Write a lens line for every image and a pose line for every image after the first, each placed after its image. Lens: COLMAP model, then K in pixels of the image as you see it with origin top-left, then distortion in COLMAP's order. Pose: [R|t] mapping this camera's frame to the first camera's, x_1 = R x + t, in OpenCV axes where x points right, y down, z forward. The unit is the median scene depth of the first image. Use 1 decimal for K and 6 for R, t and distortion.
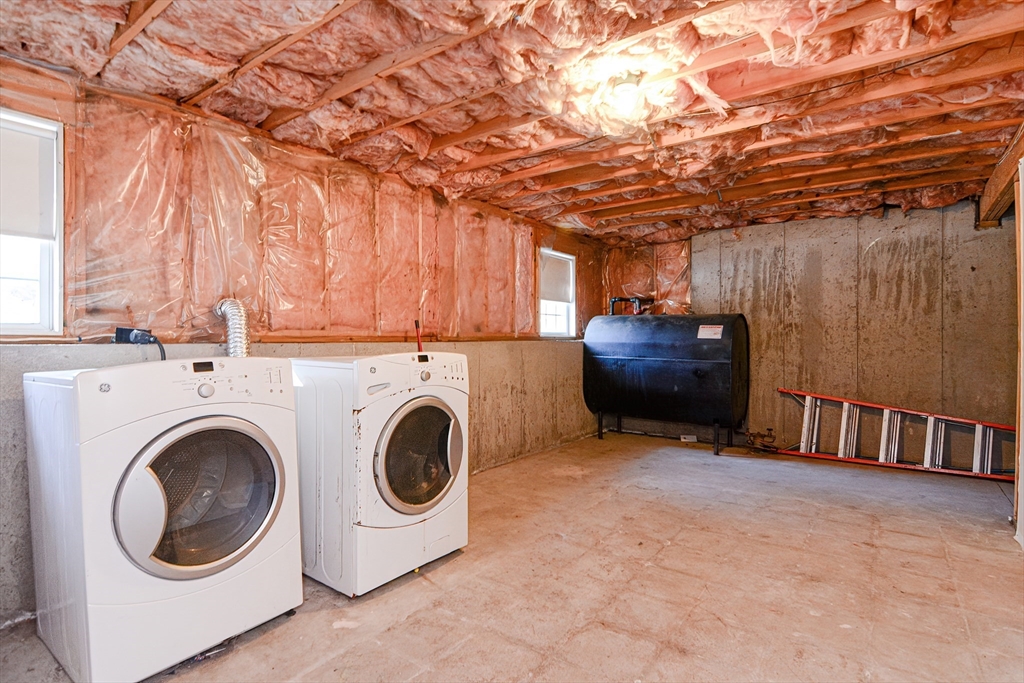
lens RADIAL K [[508.8, 0, 515.9], [0, 508.8, 331.2], [0, 0, 1]] dist [0.003269, -0.008598]
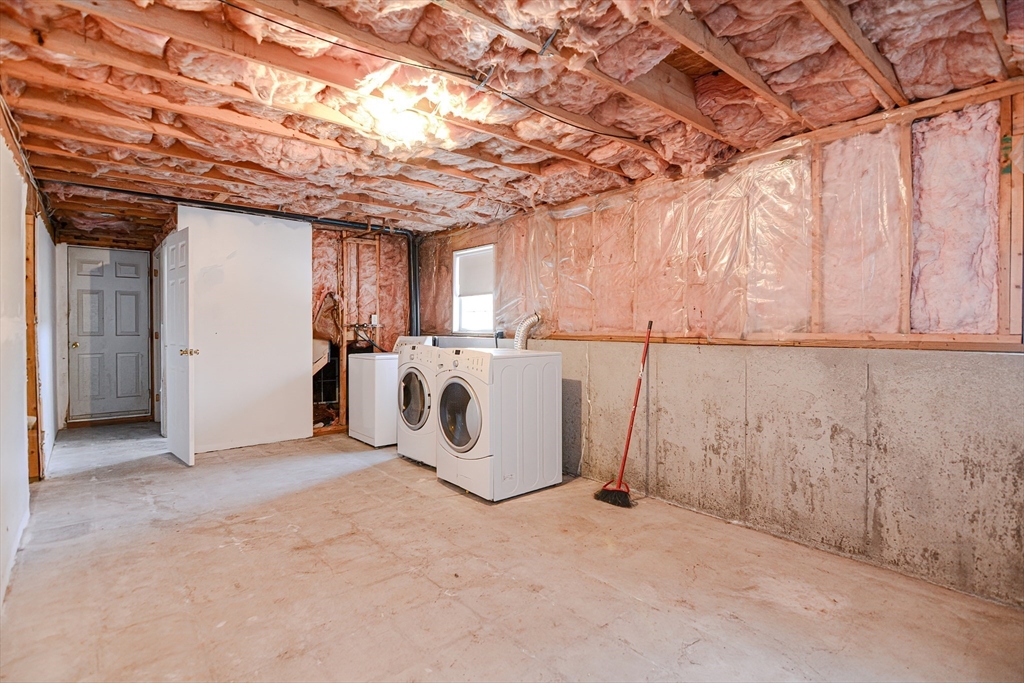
lens RADIAL K [[508.8, 0, 515.9], [0, 508.8, 331.2], [0, 0, 1]] dist [0.003269, -0.008598]
pose [[-0.238179, 0.011708, -0.971151, 1.082914], [0.012511, 0.999881, 0.008986, -0.017787], [0.971141, -0.010010, -0.238297, 1.319829]]
